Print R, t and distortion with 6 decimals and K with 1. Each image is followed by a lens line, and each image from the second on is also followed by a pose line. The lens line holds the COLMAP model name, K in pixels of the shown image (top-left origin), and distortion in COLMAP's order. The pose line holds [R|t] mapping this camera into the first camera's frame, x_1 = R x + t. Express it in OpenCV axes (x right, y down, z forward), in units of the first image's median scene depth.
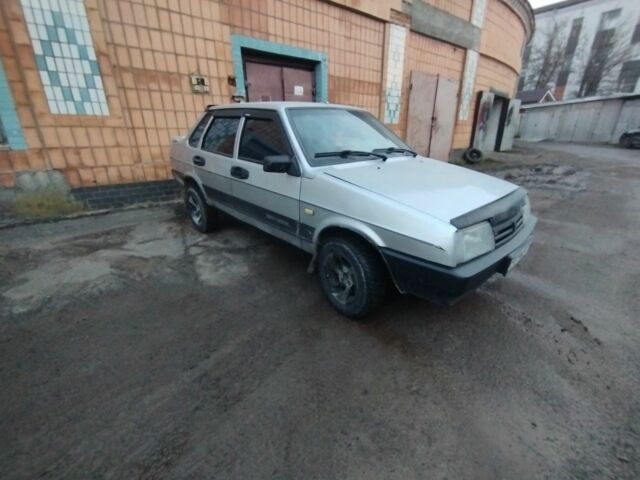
lens RADIAL K [[291.3, 0, 324.6], [0, 291.3, 241.4], [0, 0, 1]] dist [0.002830, -0.001899]
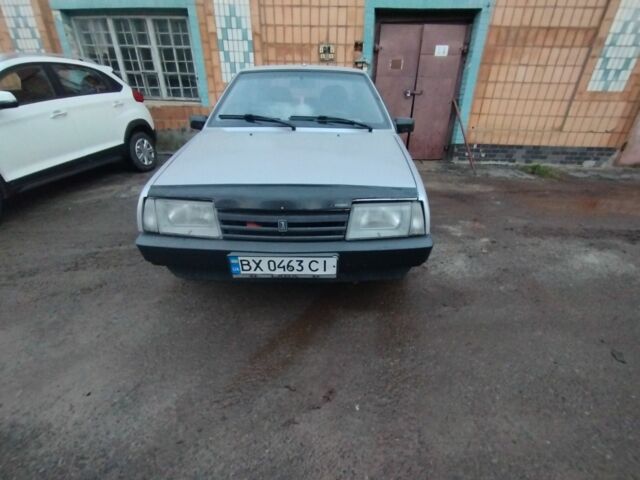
lens RADIAL K [[291.3, 0, 332.1], [0, 291.3, 241.3], [0, 0, 1]] dist [0.002830, -0.001899]
pose [[0.719919, 0.310622, -0.620669, 0.472895], [-0.267096, 0.949383, 0.165325, -0.054332], [0.640606, 0.046758, 0.766445, 0.208950]]
